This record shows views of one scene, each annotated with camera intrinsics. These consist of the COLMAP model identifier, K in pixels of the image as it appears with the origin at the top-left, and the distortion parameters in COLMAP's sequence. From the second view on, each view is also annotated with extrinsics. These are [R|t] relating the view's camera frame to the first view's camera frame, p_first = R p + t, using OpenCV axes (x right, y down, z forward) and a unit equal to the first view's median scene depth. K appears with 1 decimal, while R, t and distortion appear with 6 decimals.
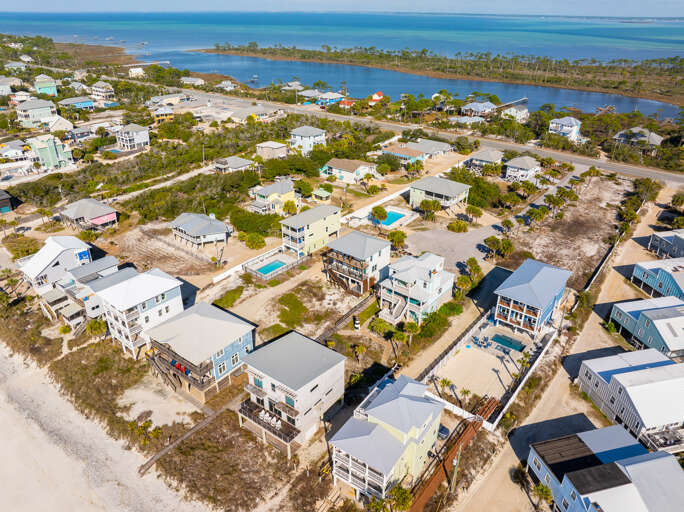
lens RADIAL K [[478.9, 0, 342.0], [0, 478.9, 256.0], [0, 0, 1]] dist [-0.037693, 0.002898]
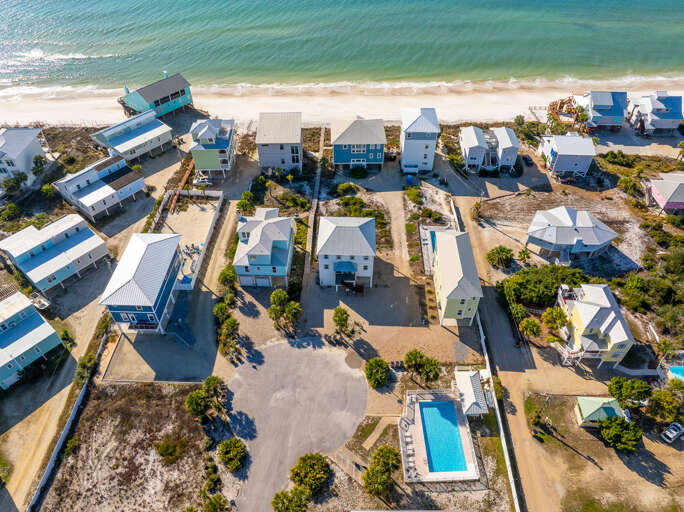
lens RADIAL K [[478.9, 0, 342.0], [0, 478.9, 256.0], [0, 0, 1]] dist [-0.037693, 0.002898]
pose [[-0.790499, 0.418881, -0.446822, 0.429002], [-0.290260, 0.386193, 0.875559, -0.736607], [0.539315, 0.821823, -0.183701, 1.145213]]
